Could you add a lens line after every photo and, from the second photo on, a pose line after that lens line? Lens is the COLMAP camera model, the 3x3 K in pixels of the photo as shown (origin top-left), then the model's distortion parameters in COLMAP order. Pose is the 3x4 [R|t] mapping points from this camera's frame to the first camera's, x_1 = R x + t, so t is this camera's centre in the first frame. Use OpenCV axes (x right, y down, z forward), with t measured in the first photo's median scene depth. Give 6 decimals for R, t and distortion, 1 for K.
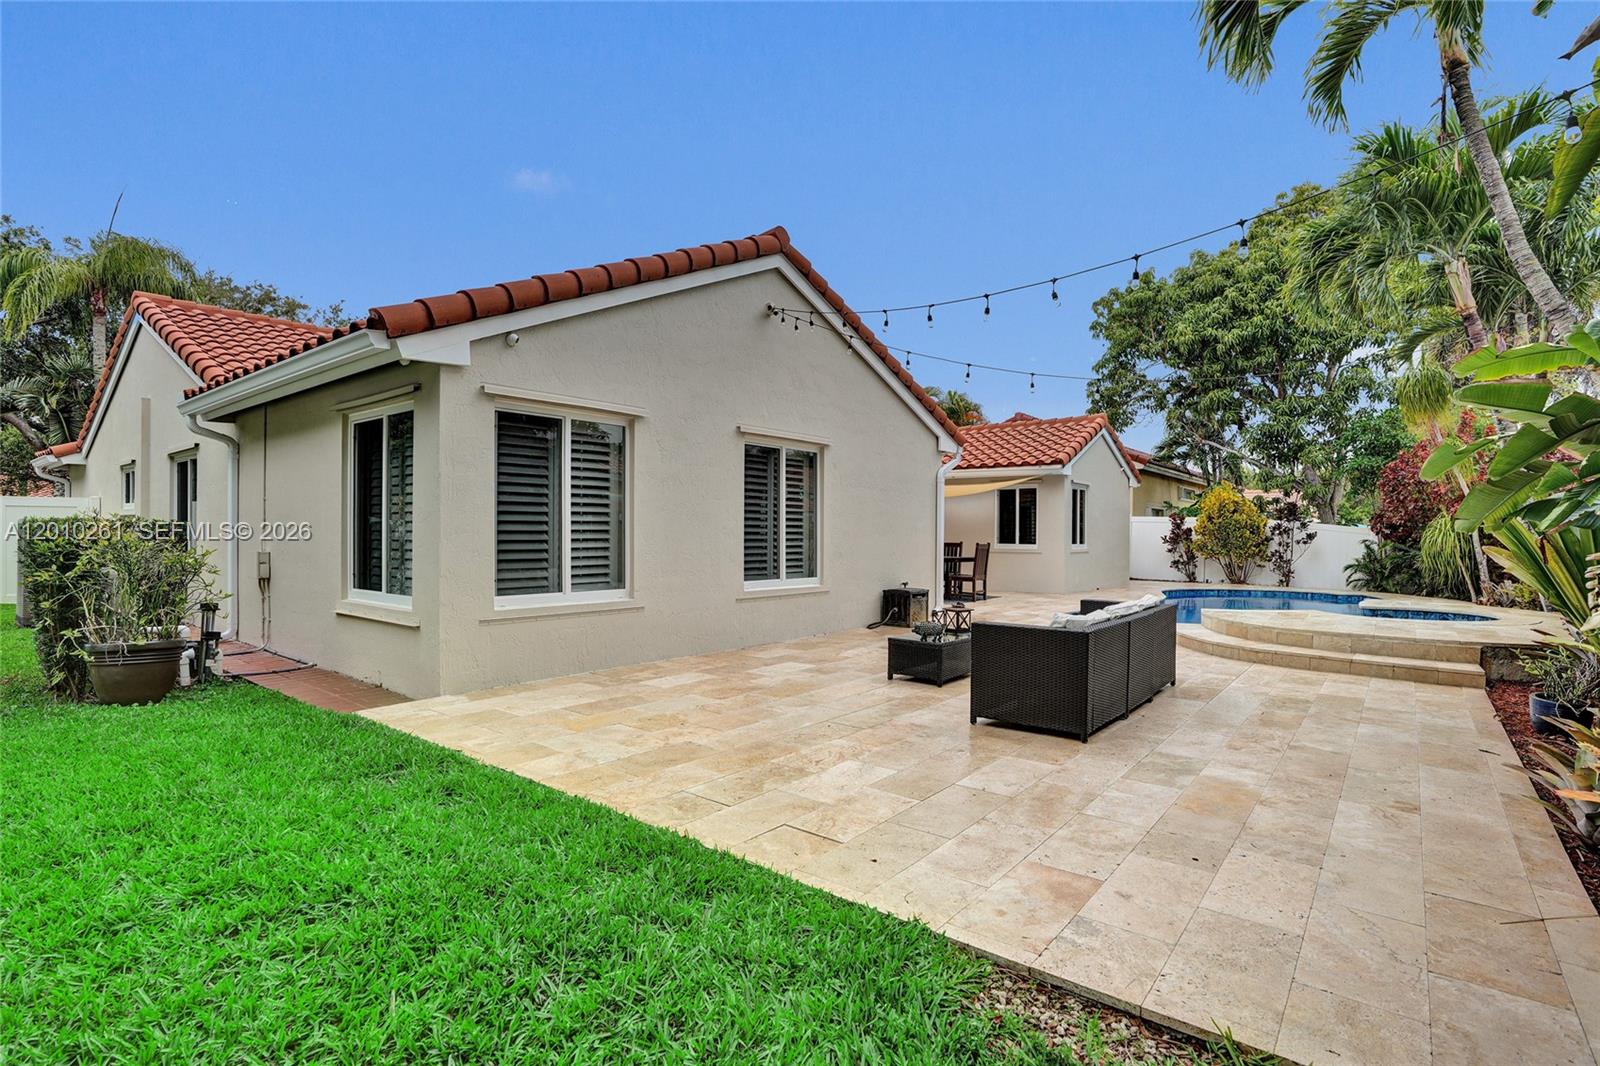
lens RADIAL K [[789.4, 0, 810.9], [0, 789.4, 536.5], [0, 0, 1]] dist [-0.076629, 0.032412]
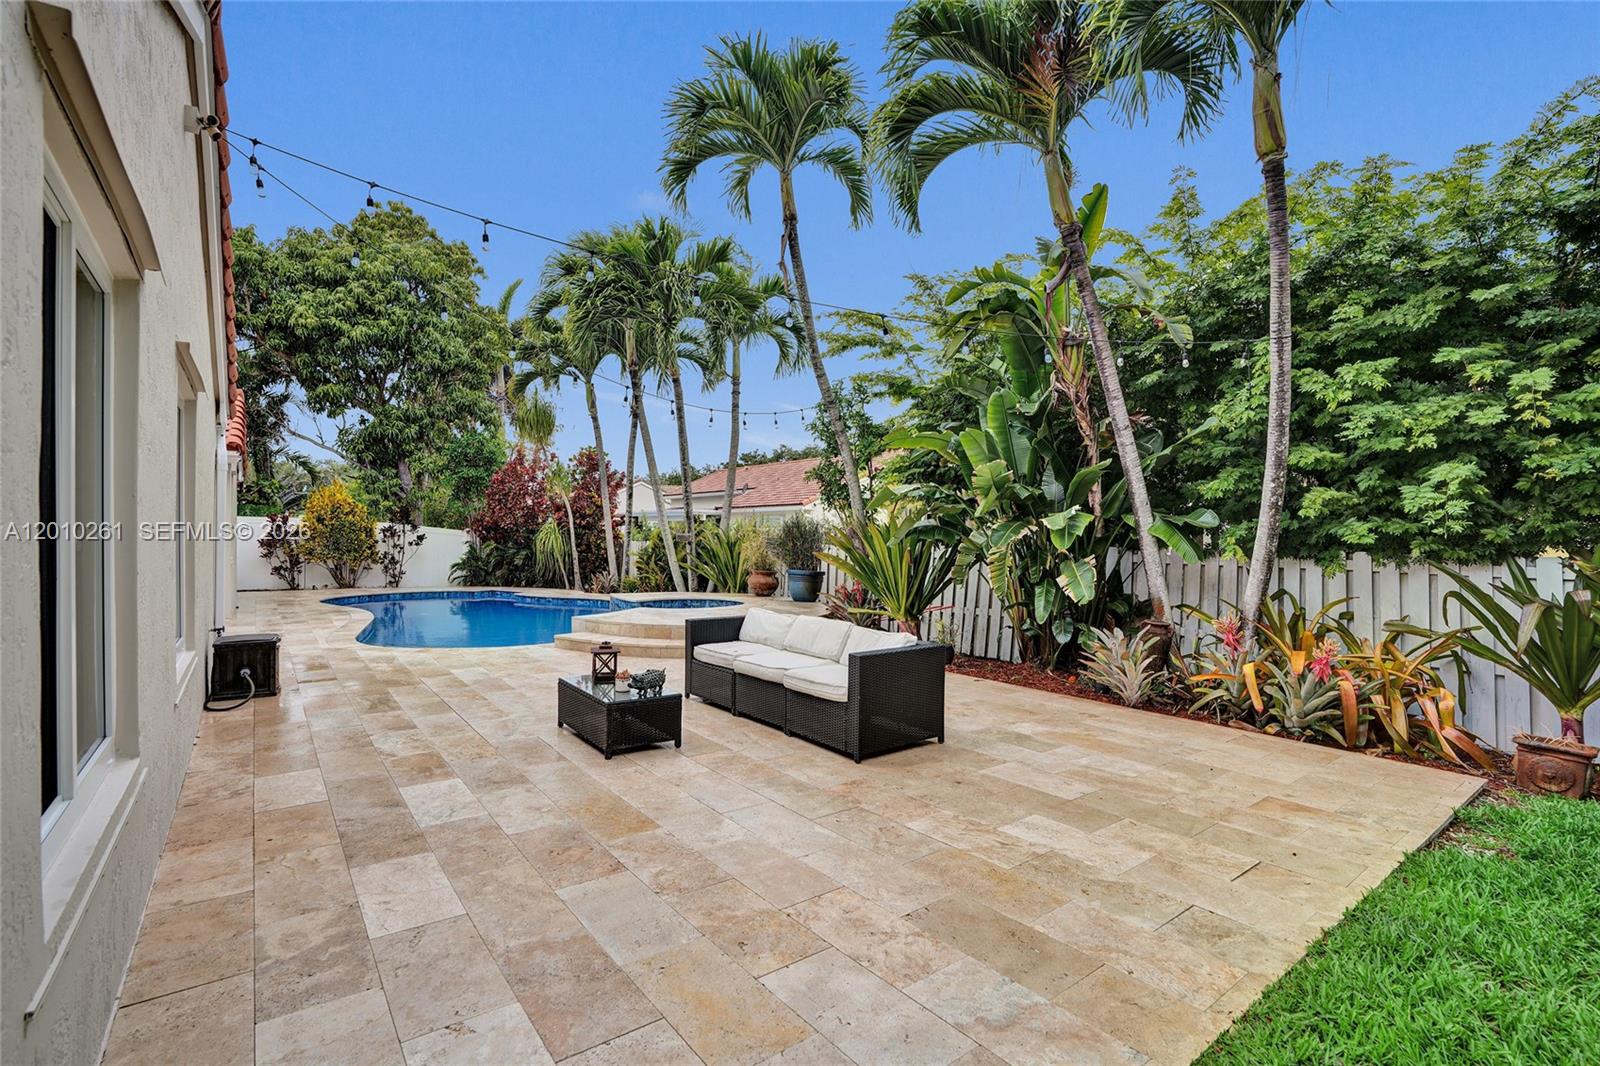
lens RADIAL K [[735.9, 0, 795.5], [0, 735.9, 535.7], [0, 0, 1]] dist [-0.067043, 0.026982]
pose [[0.252873, -0.009995, 0.967448, -0.791105], [0.001549, 0.999950, 0.009926, -0.053566], [-0.967498, -0.001012, 0.252875, 1.007654]]
